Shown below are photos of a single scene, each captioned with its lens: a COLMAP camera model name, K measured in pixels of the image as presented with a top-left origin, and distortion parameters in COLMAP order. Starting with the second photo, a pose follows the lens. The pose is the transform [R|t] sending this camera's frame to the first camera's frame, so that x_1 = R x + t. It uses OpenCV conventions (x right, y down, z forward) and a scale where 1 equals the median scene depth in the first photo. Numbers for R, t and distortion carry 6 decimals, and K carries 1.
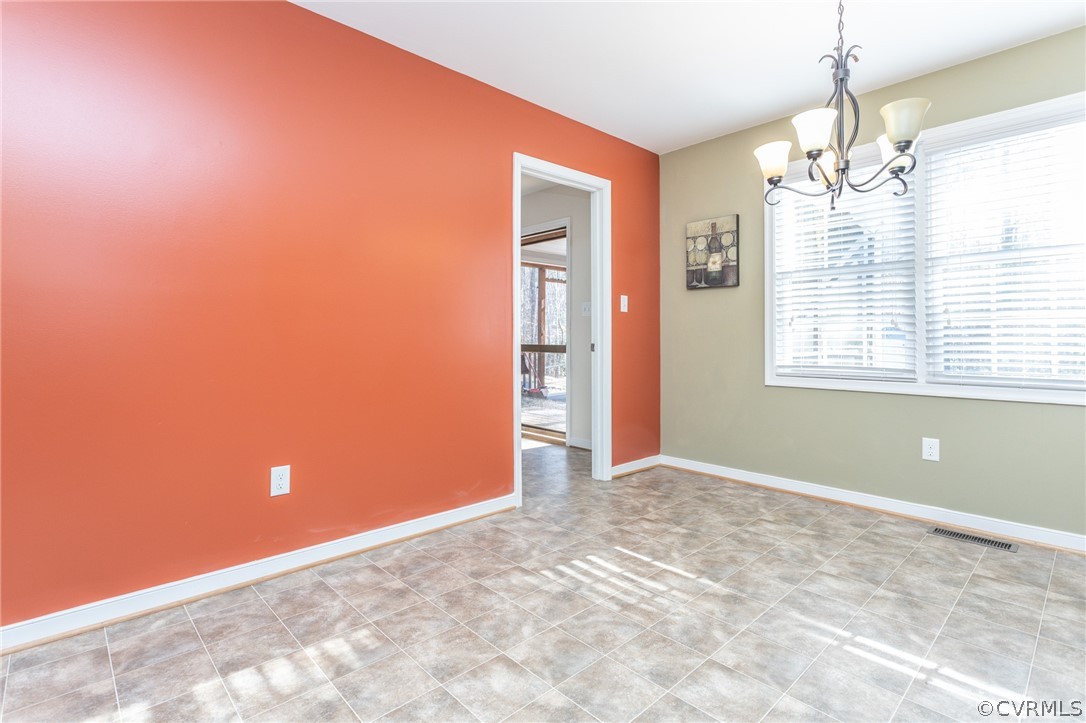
lens RADIAL K [[511.4, 0, 535.7], [0, 511.4, 361.6], [0, 0, 1]] dist [0.001851, 0.001163]
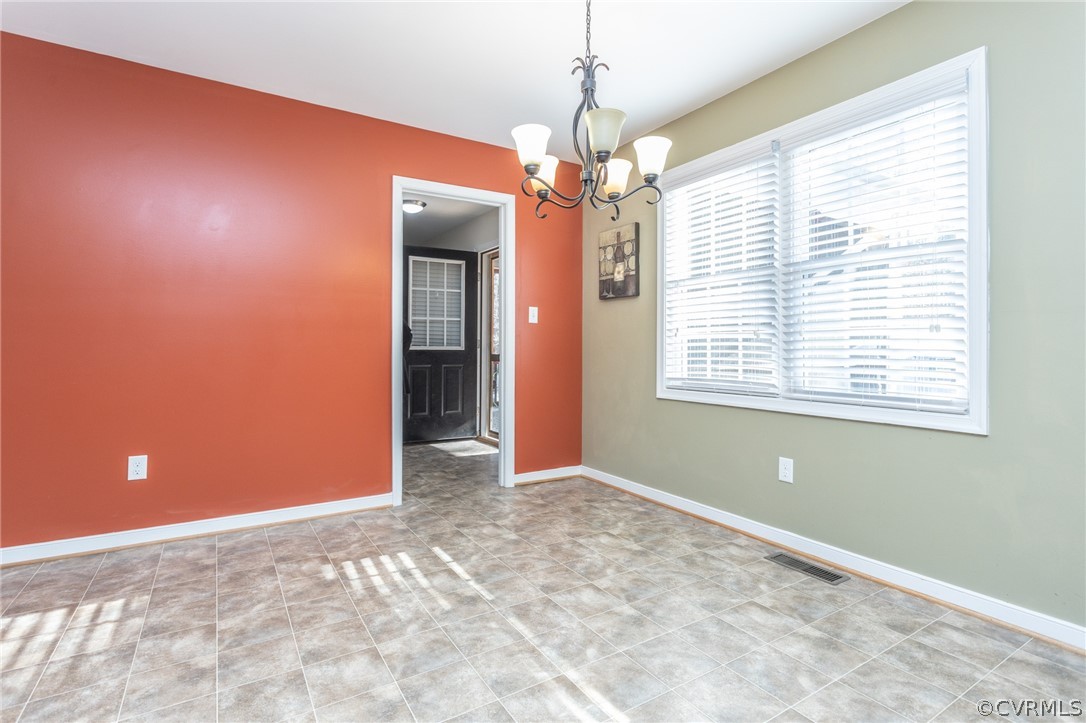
lens RADIAL K [[522.7, 0, 542.6], [0, 522.7, 344.2], [0, 0, 1]] dist [0.002133, -0.000265]
pose [[0.983032, 0.006848, -0.183308, 0.400769], [-0.016008, 0.998693, -0.048535, -0.001761], [0.182736, 0.050646, 0.981857, -0.020098]]
